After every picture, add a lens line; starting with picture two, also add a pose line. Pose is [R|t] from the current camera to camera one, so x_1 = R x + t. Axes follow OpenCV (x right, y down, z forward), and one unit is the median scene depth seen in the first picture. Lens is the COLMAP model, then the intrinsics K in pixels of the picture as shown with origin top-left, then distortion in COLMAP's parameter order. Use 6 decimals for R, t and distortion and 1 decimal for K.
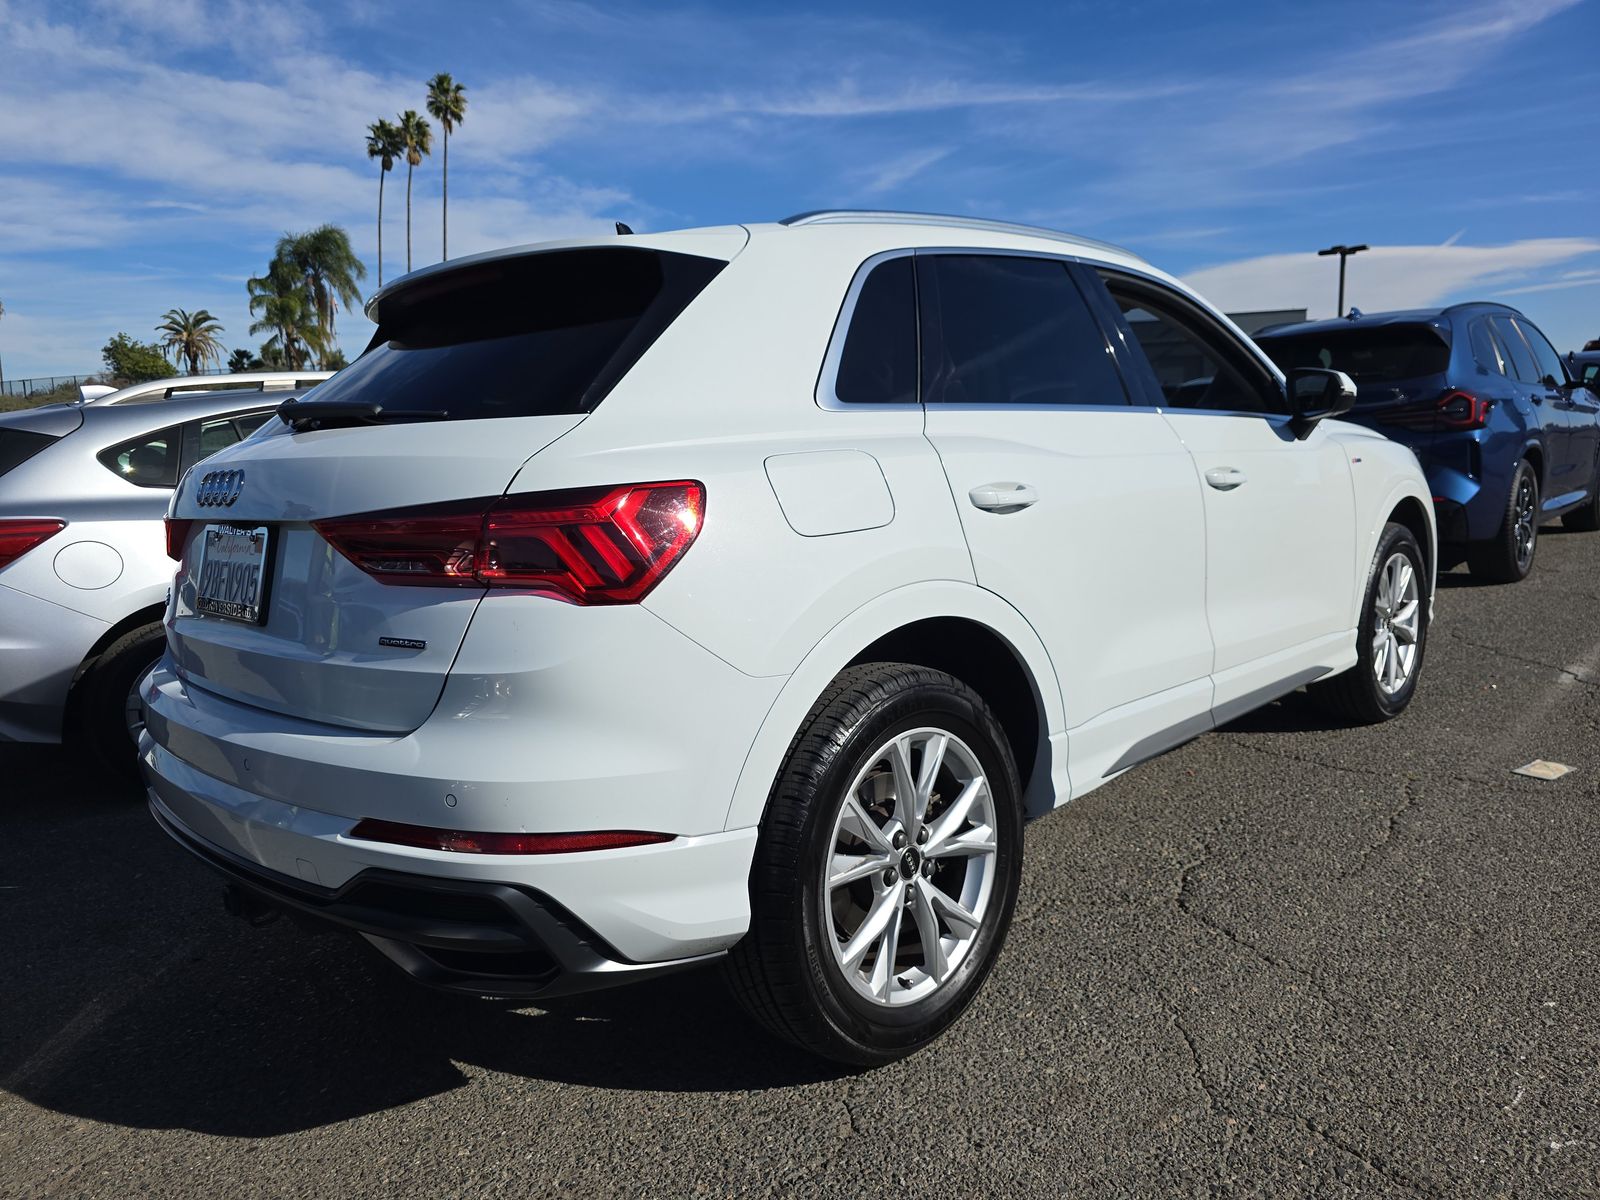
lens RADIAL K [[1079.8, 0, 837.1], [0, 1079.8, 600.8], [0, 0, 1]] dist [0.009336, -0.017931]
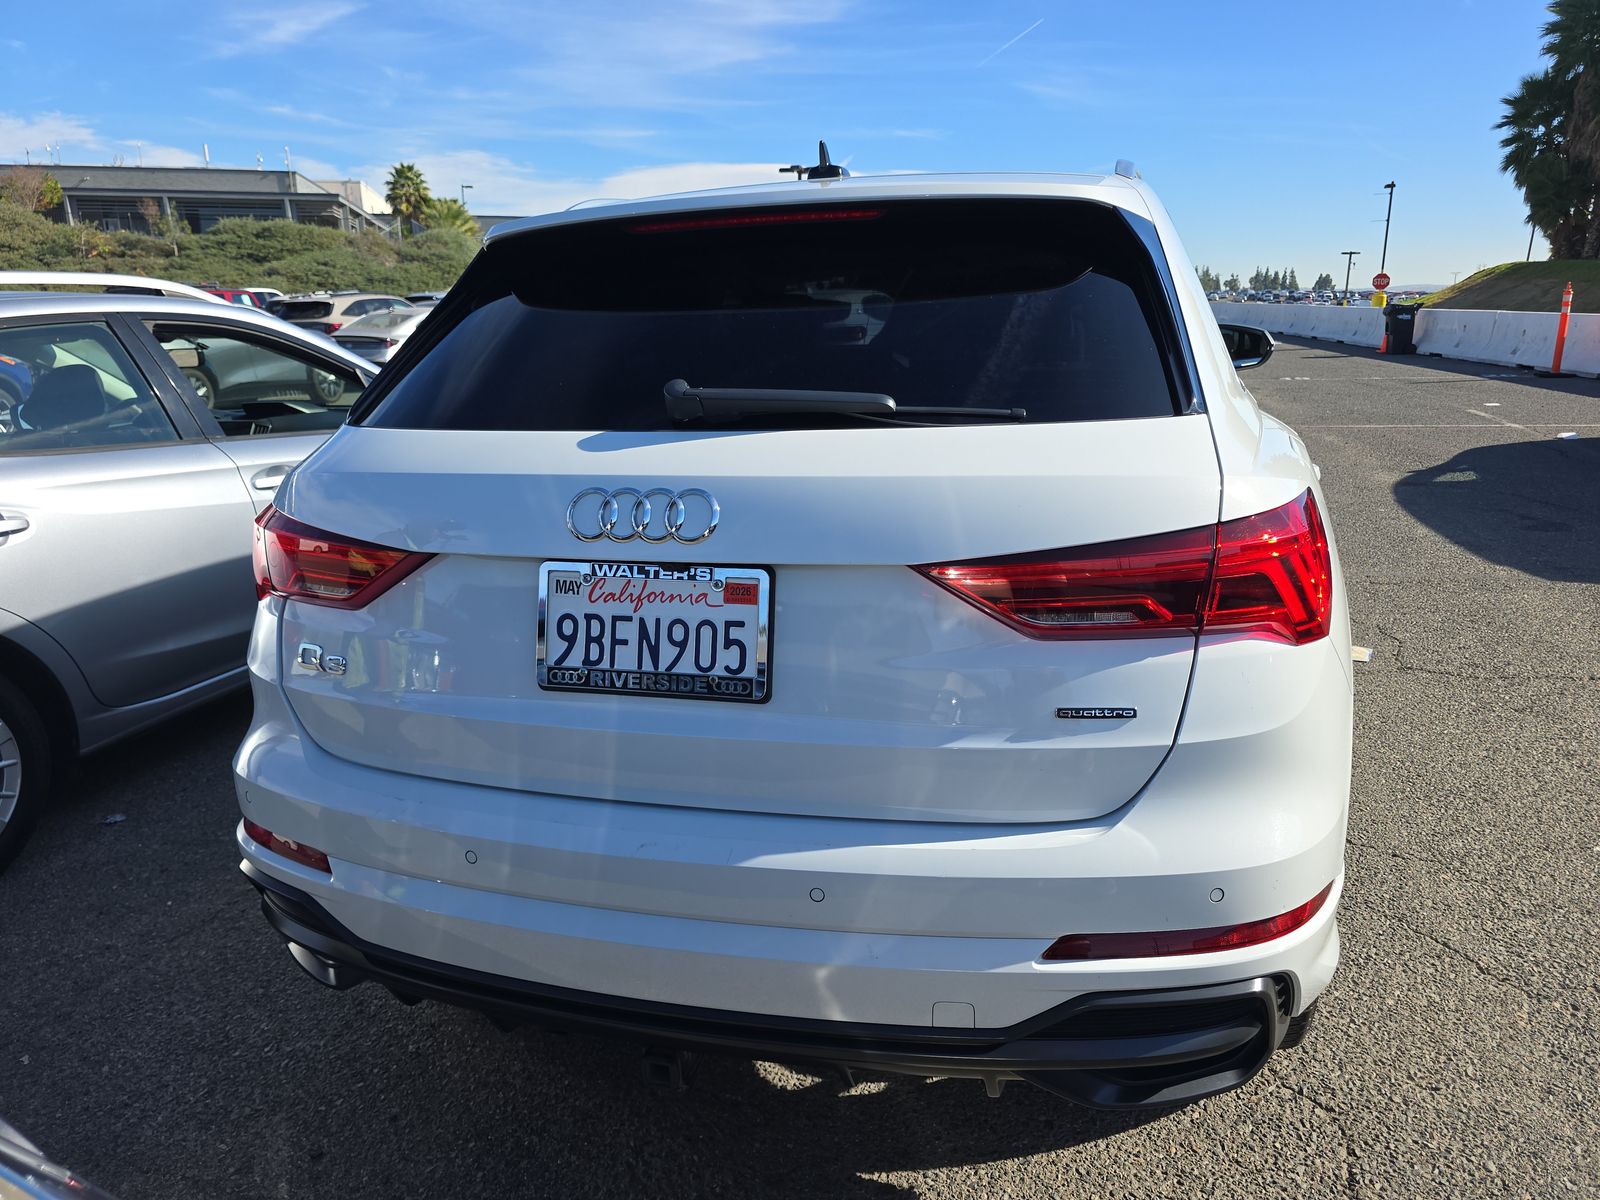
lens RADIAL K [[1079.8, 0, 804.6], [0, 1079.8, 593.9], [0, 0, 1]] dist [0.009336, -0.017931]
pose [[0.877602, -0.089192, 0.471021, -0.868379], [0.048500, 0.994018, 0.097861, -0.124450], [-0.476931, -0.063038, 0.876677, 0.366394]]
